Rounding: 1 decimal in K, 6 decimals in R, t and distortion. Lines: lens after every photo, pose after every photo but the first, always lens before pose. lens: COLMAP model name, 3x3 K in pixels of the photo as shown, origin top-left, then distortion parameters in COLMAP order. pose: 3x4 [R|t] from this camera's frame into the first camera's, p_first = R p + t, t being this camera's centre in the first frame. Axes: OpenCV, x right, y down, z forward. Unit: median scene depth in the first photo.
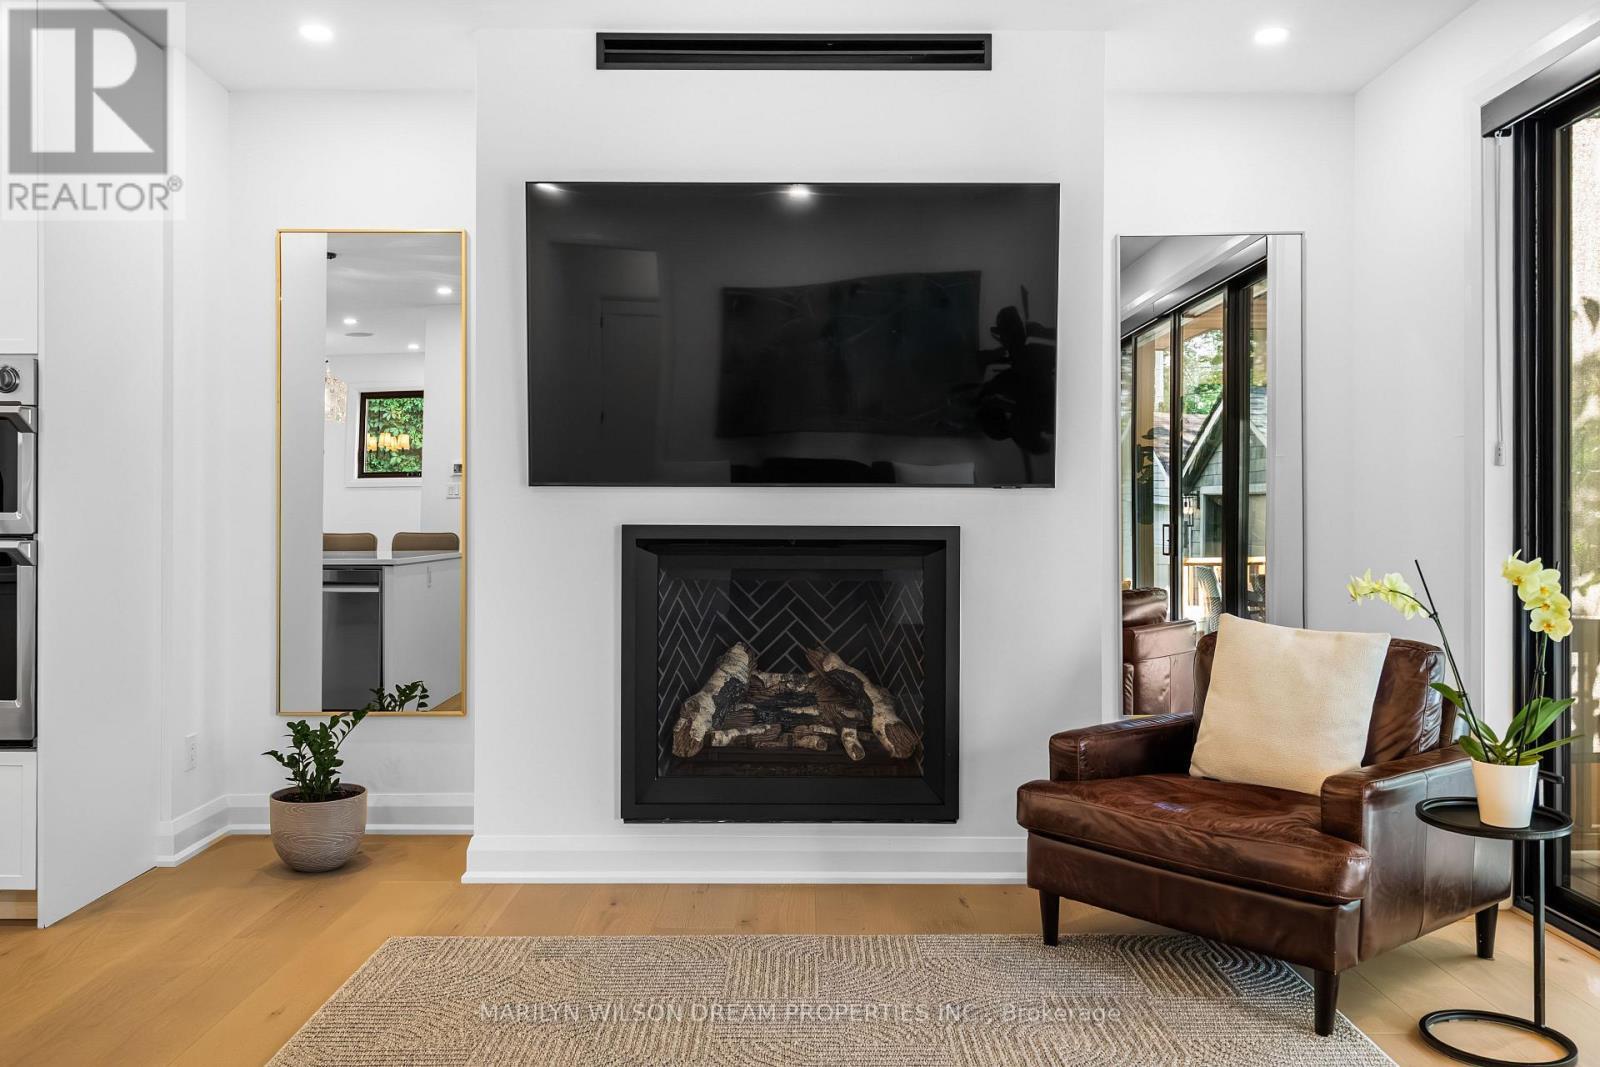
lens RADIAL K [[1272.0, 0, 795.9], [0, 1272.0, 507.1], [0, 0, 1]] dist [0.012188, 0.002425]
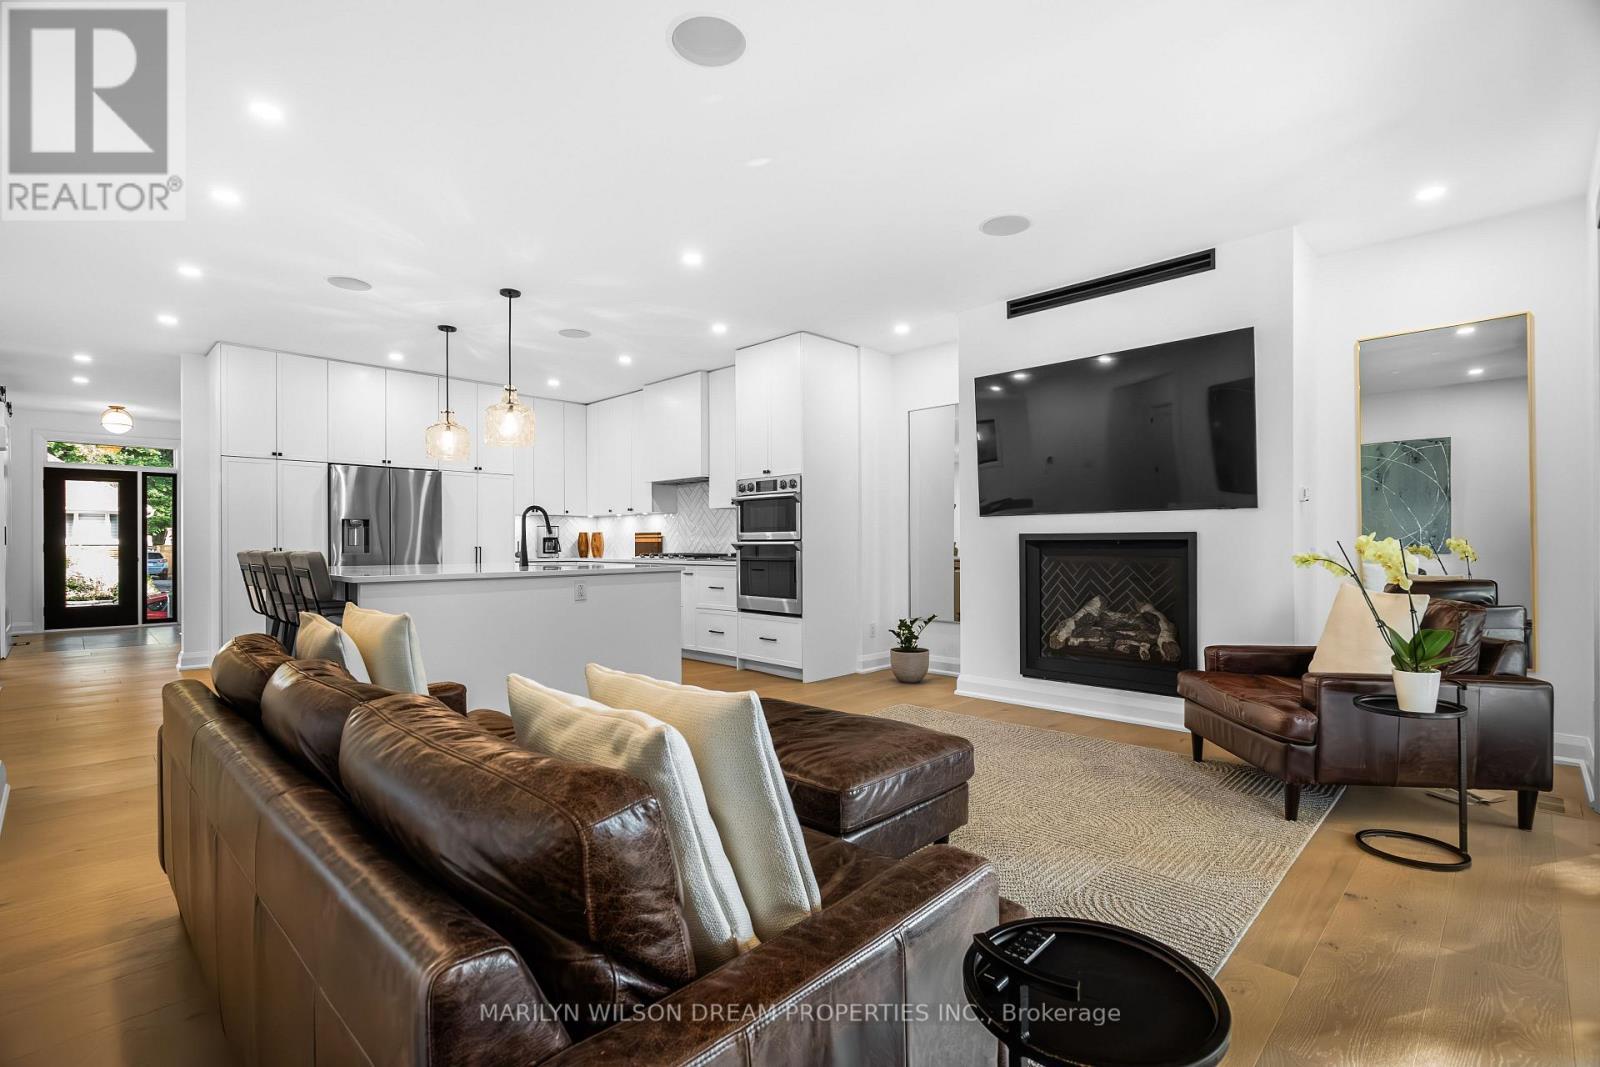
lens RADIAL K [[730.9, 0, 799.4], [0, 730.9, 538.9], [0, 0, 1]] dist [0.000046, 0.000232]
pose [[0.714995, -0.010596, -0.699049, 0.439535], [0.009036, 0.999942, -0.005915, 0.025983], [0.699071, -0.002087, 0.715049, -0.109064]]
